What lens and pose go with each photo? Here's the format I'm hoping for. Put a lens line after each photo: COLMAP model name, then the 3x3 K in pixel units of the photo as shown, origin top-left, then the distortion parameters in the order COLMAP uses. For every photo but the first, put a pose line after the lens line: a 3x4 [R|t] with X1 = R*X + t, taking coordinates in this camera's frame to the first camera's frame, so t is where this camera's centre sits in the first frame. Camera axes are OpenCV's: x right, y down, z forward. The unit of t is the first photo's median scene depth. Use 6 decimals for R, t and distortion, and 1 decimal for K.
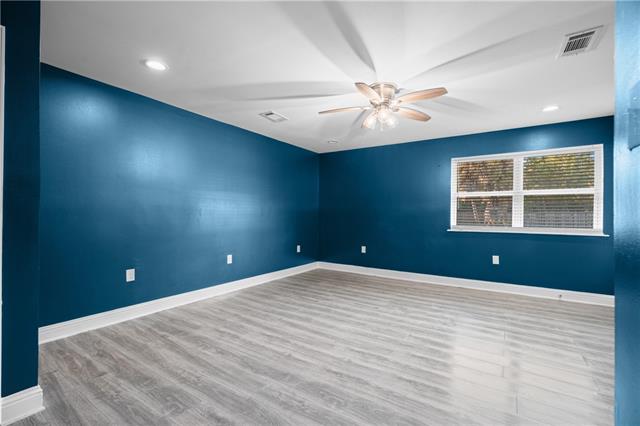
lens RADIAL K [[290.3, 0, 319.2], [0, 290.3, 213.4], [0, 0, 1]] dist [-0.008332, 0.002699]
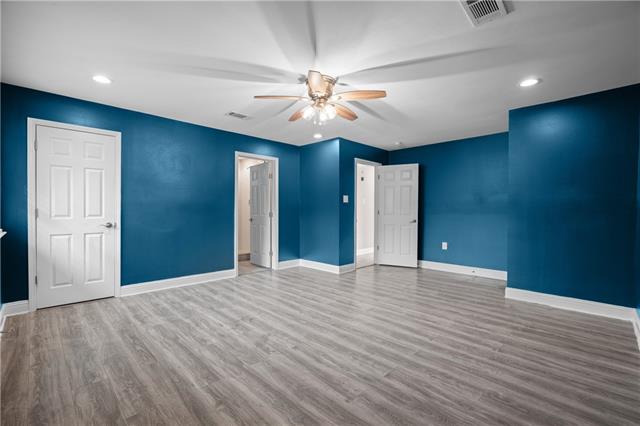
lens RADIAL K [[290.3, 0, 319.6], [0, 290.3, 216.0], [0, 0, 1]] dist [-0.008332, 0.002699]
pose [[-0.981443, -0.017160, 0.190986, 0.023198], [-0.014241, 0.999760, 0.016648, 0.009284], [-0.191226, 0.013619, -0.981452, 1.837699]]
